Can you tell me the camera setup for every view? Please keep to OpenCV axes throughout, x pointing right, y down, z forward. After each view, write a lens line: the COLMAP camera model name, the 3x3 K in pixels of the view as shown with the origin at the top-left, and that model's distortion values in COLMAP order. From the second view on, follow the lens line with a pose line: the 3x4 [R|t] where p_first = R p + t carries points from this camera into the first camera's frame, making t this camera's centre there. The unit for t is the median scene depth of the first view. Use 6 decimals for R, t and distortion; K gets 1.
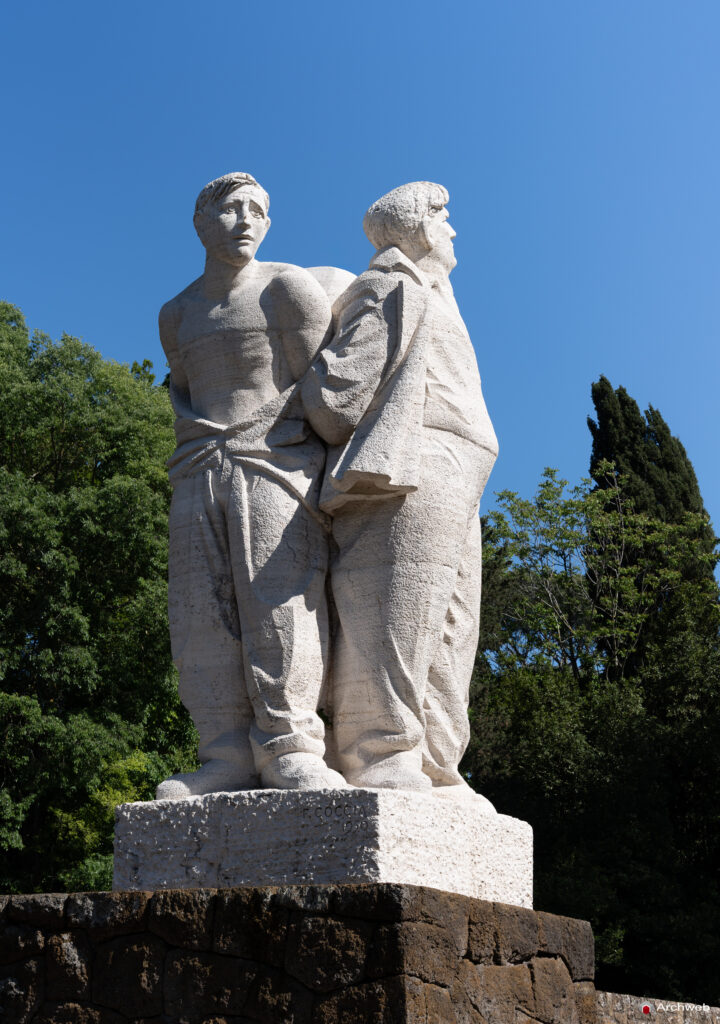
lens RADIAL K [[974.4, 0, 360.2], [0, 974.4, 511.5], [0, 0, 1]] dist [0.003078, 0.000000]
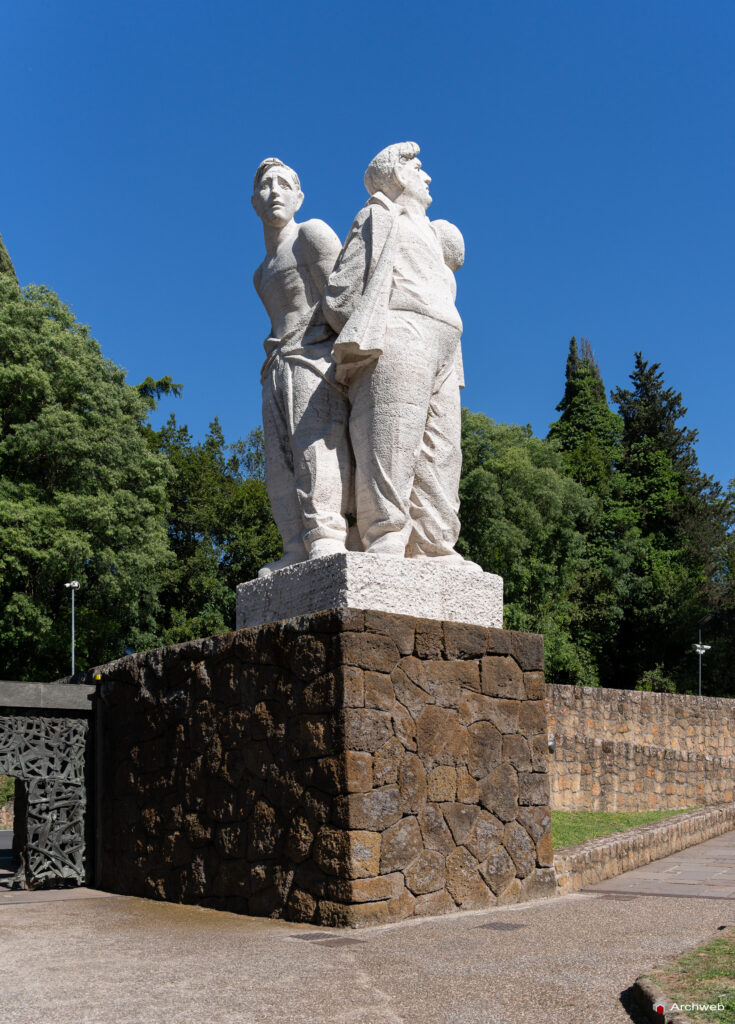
lens RADIAL K [[597.8, 0, 367.1], [0, 597.8, 512.9], [0, 0, 1]] dist [-0.001415, -0.001009]
pose [[0.982590, -0.098492, -0.157529, 0.138532], [0.121921, 0.981633, 0.146738, 0.071352], [0.140184, -0.163389, 0.976551, 0.097515]]
